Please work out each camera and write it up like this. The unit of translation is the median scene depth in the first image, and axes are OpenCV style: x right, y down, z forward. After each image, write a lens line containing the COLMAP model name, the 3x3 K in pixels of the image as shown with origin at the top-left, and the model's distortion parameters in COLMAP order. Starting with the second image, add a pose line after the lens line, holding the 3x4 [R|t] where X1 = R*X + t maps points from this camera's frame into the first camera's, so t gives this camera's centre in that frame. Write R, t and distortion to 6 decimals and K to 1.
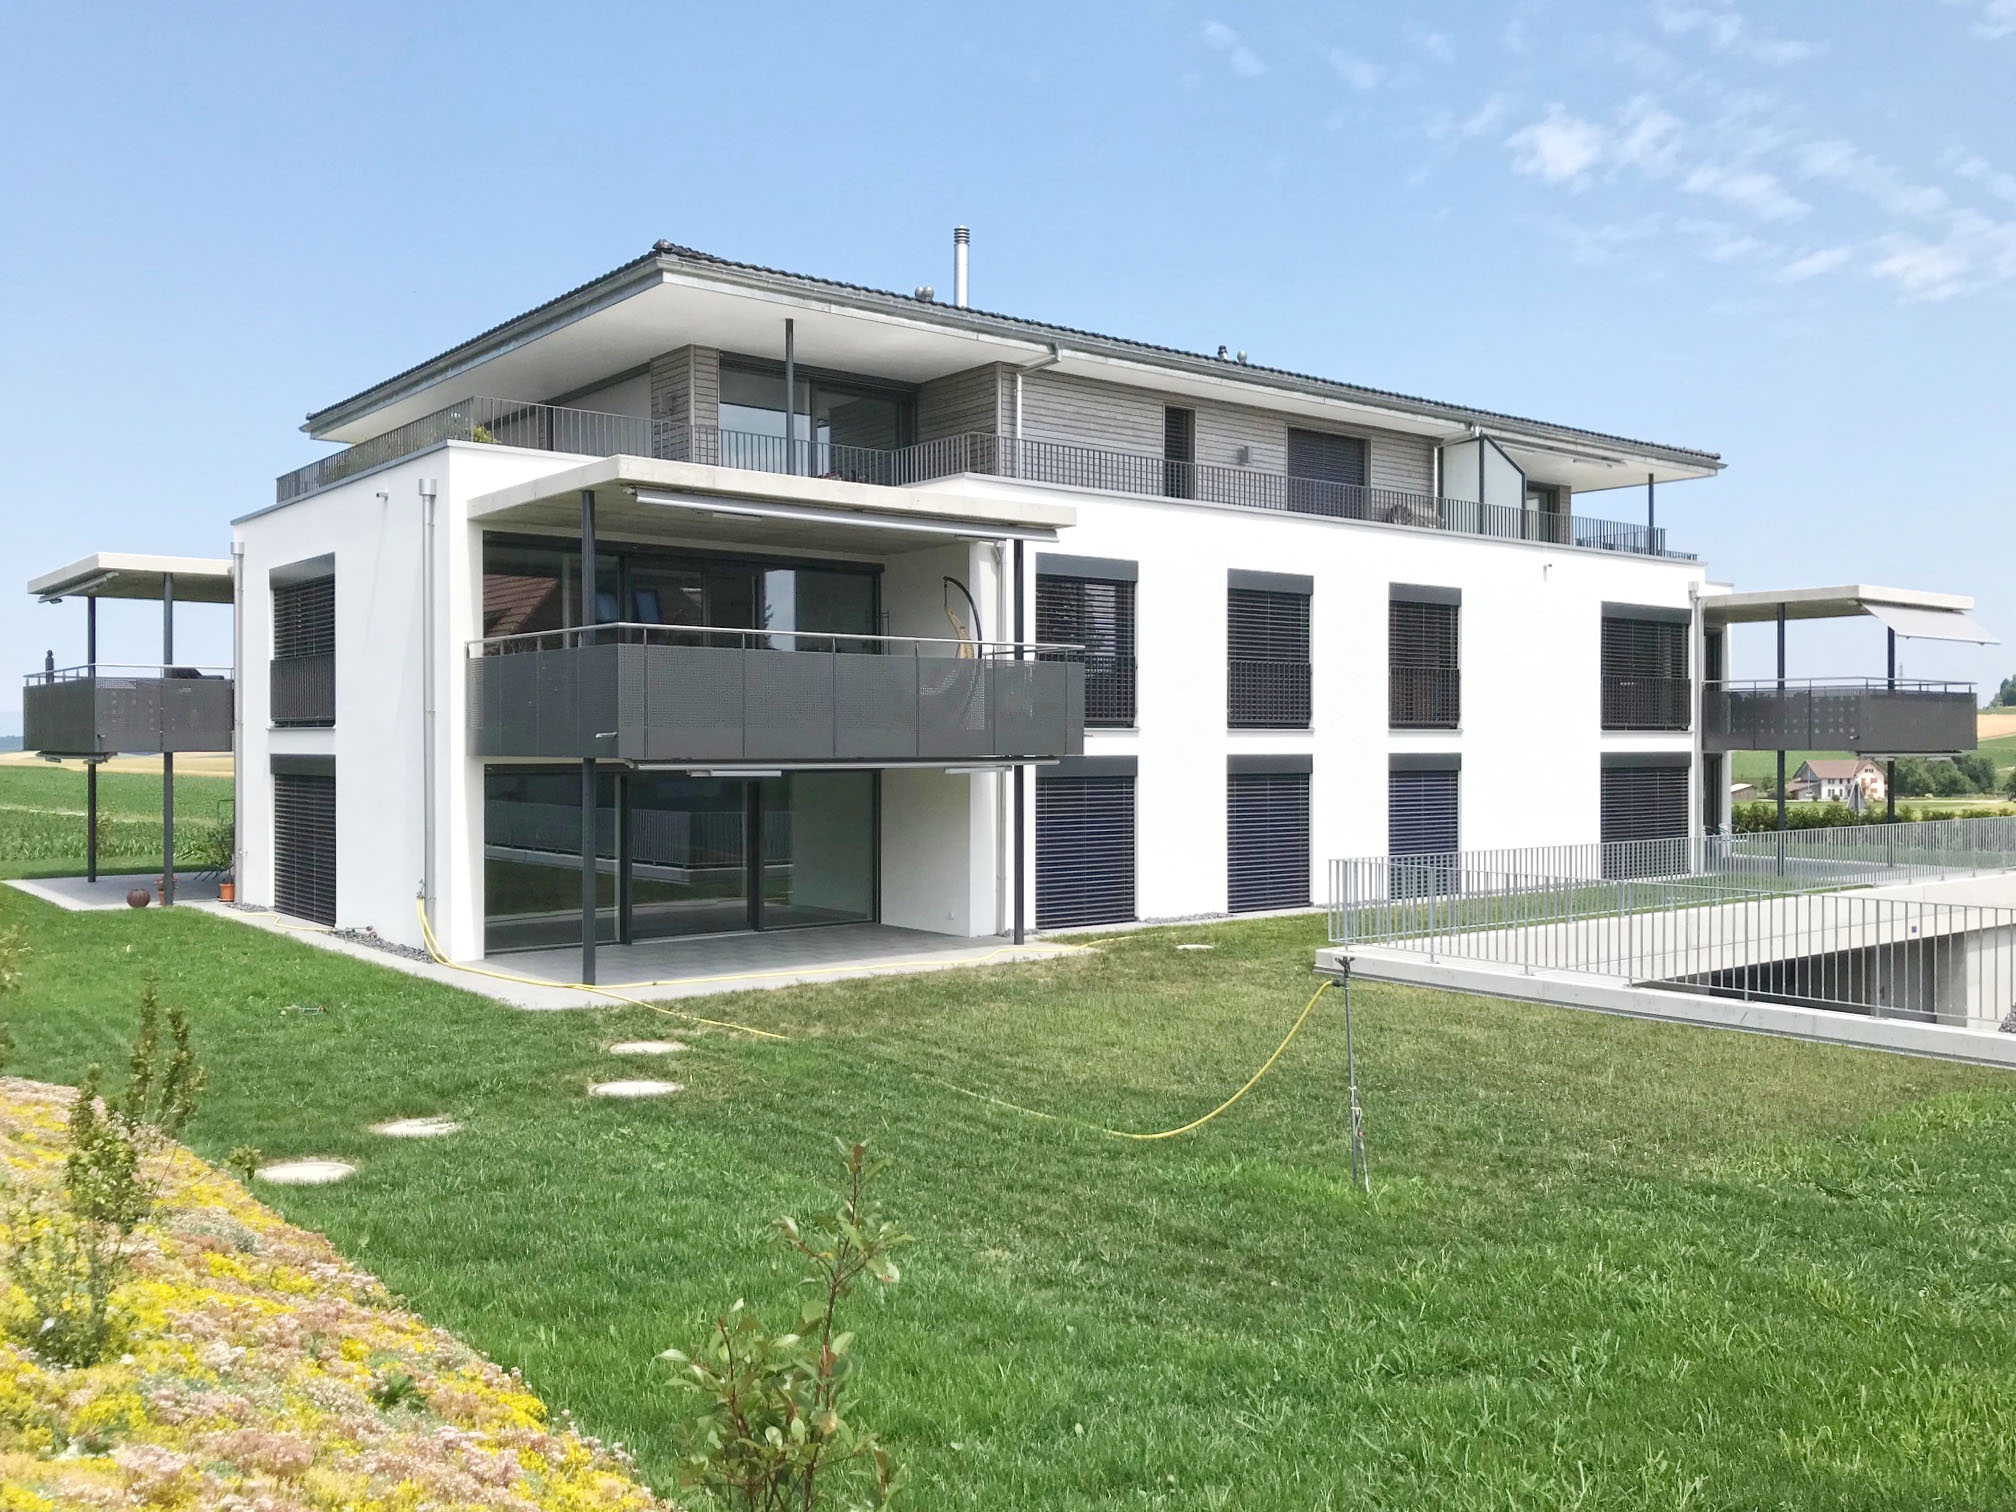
lens RADIAL K [[1724.8, 0, 1008.0], [0, 1724.8, 756.0], [0, 0, 1]] dist [0.005677, 0.000536]
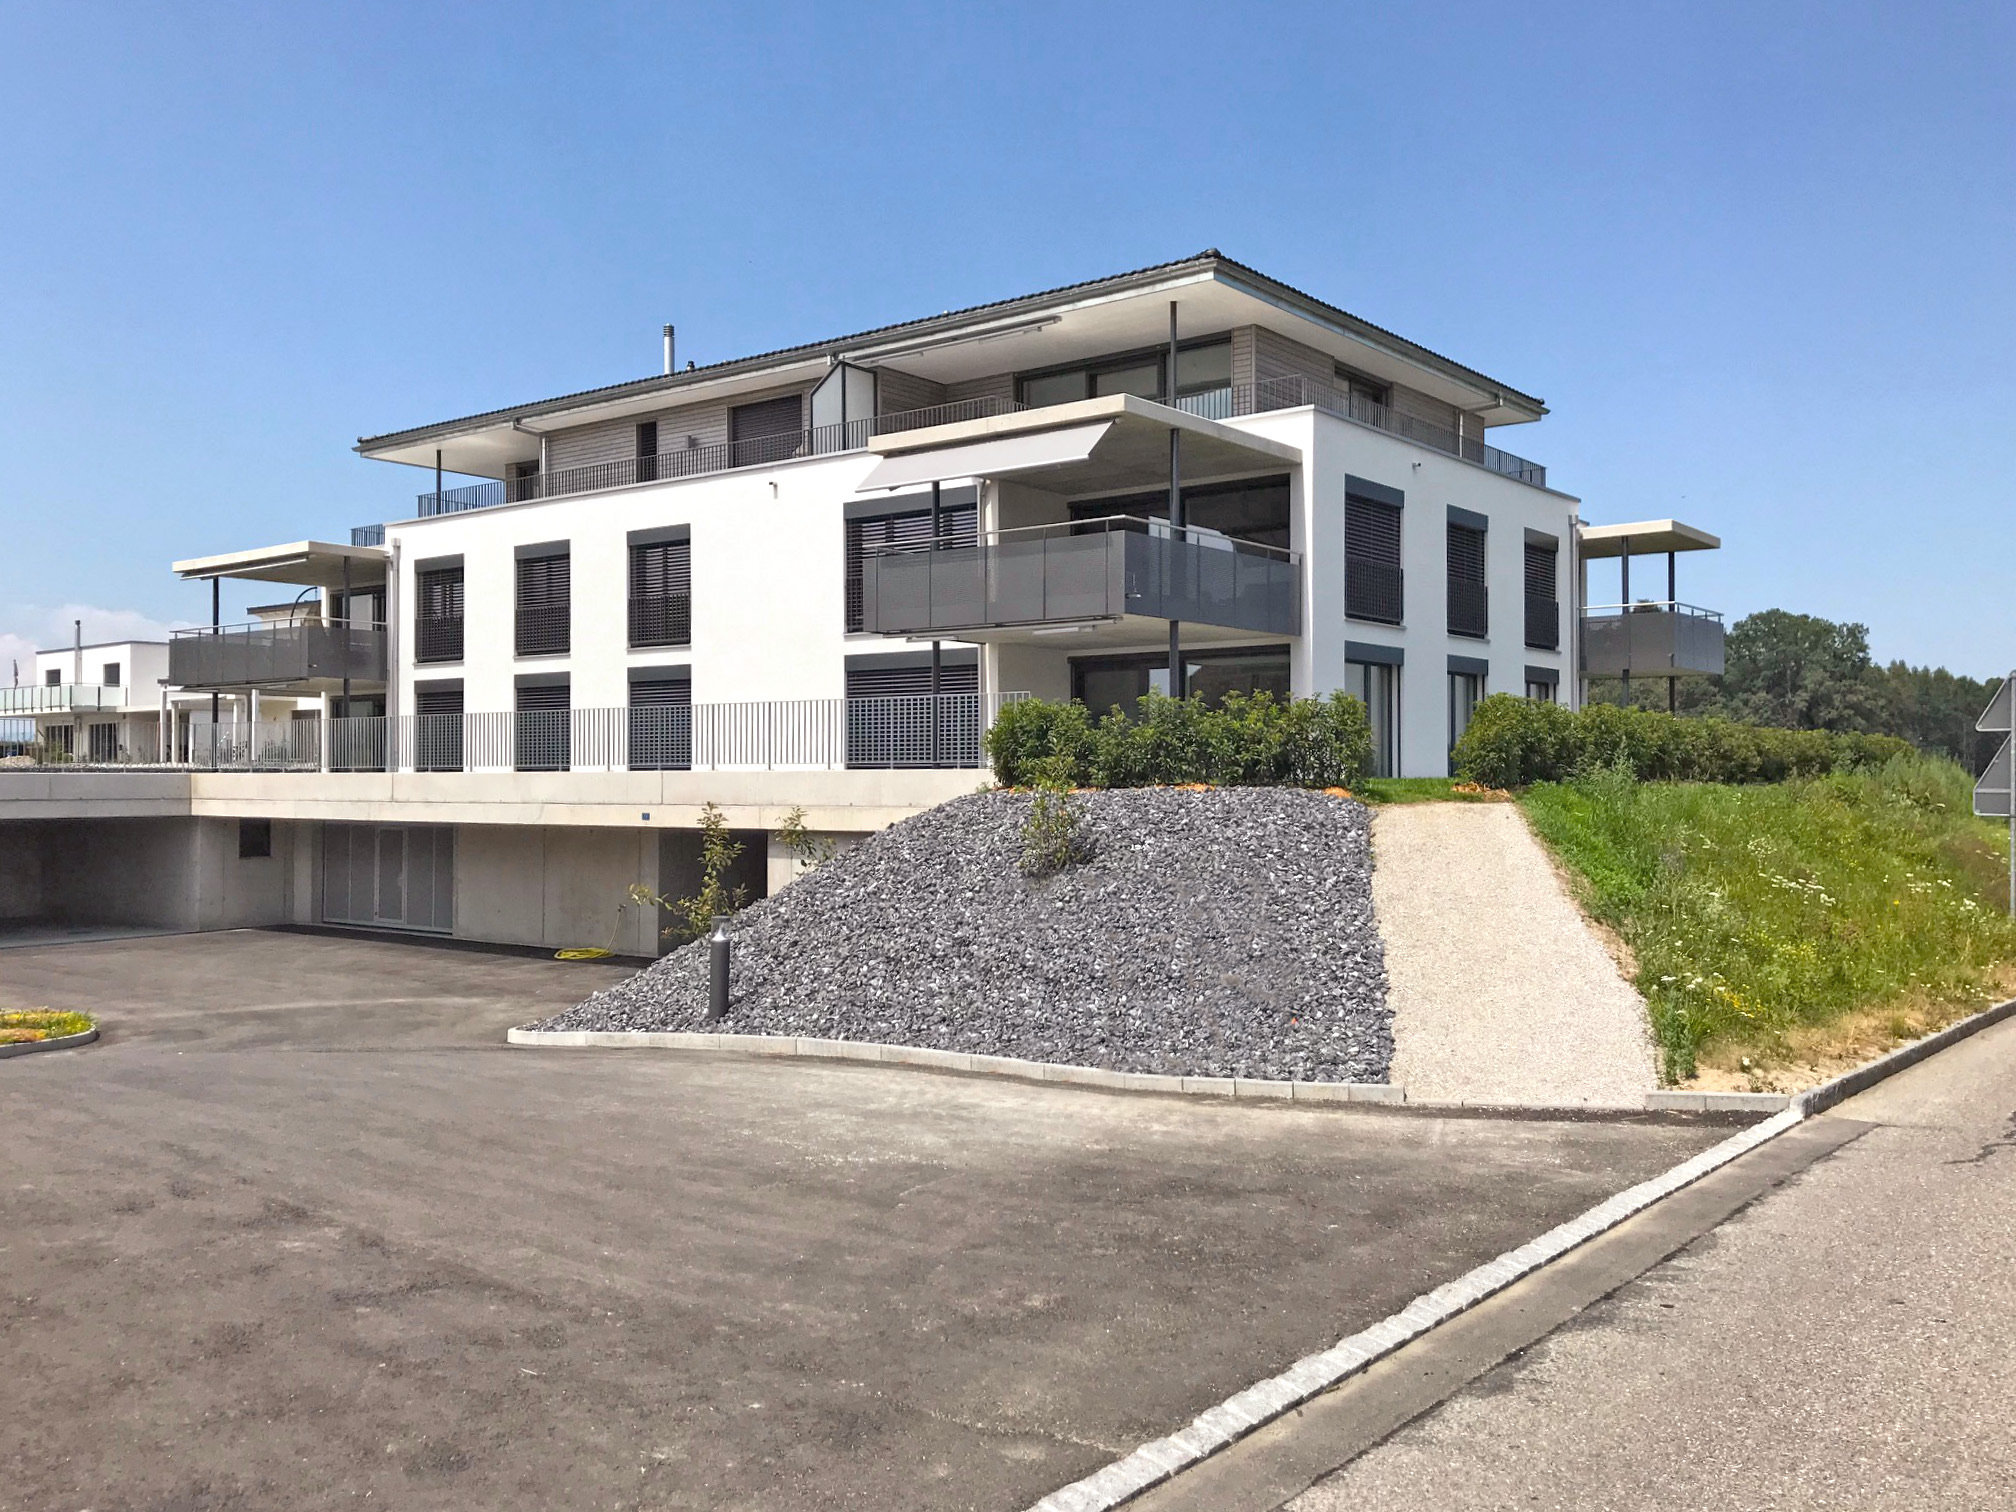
lens RADIAL K [[1724.8, 0, 1008.0], [0, 1724.8, 756.0], [0, 0, 1]] dist [0.005677, 0.000536]
pose [[0.226025, 0.003510, -0.974115, 1.483737], [0.002292, 0.999989, 0.004136, 0.056817], [0.974119, -0.003168, 0.226015, 0.963966]]
